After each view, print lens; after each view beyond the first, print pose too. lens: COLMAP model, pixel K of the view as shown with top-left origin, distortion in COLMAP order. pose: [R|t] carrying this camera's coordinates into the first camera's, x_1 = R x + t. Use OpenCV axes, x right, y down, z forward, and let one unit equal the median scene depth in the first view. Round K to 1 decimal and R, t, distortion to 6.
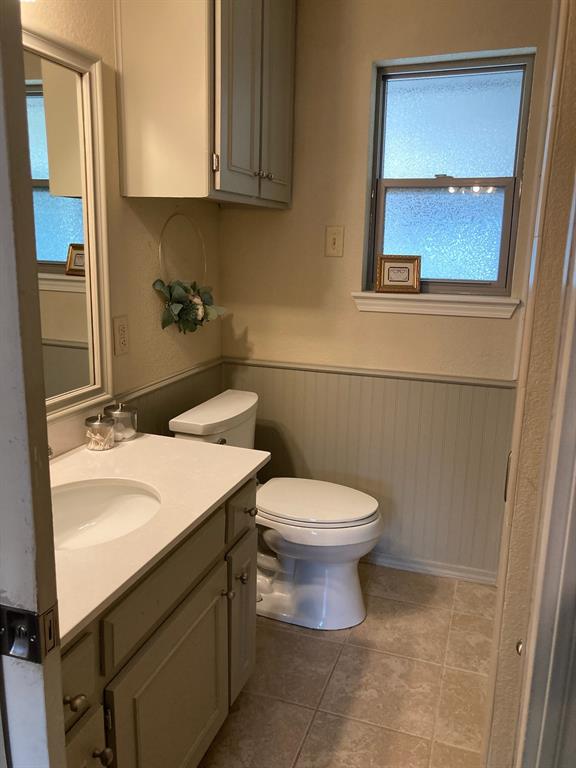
lens RADIAL K [[626.6, 0, 288.3], [0, 626.6, 381.2], [0, 0, 1]] dist [0.044130, -0.033204]
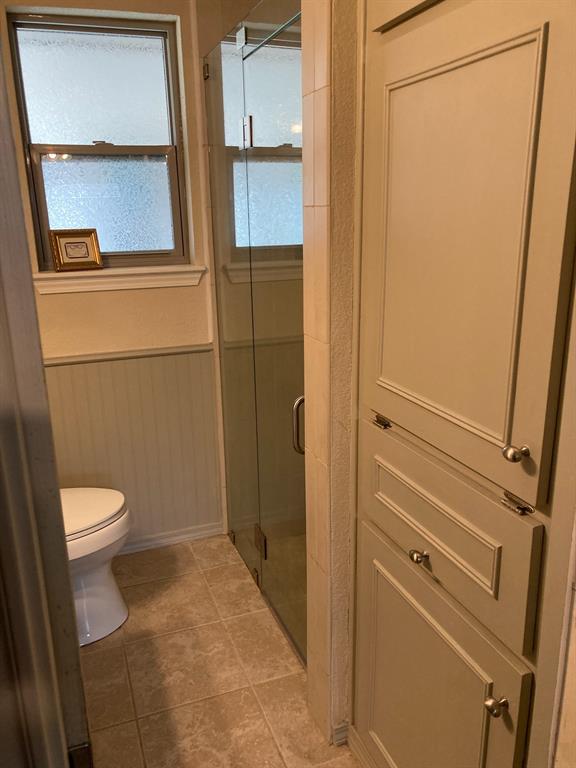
lens RADIAL K [[626.6, 0, 287.0], [0, 626.6, 391.2], [0, 0, 1]] dist [0.044130, -0.033204]
pose [[0.778078, -0.209192, 0.592312, -0.198185], [0.173031, 0.977817, 0.118046, -0.026298], [-0.603867, 0.010639, 0.797014, 0.087096]]
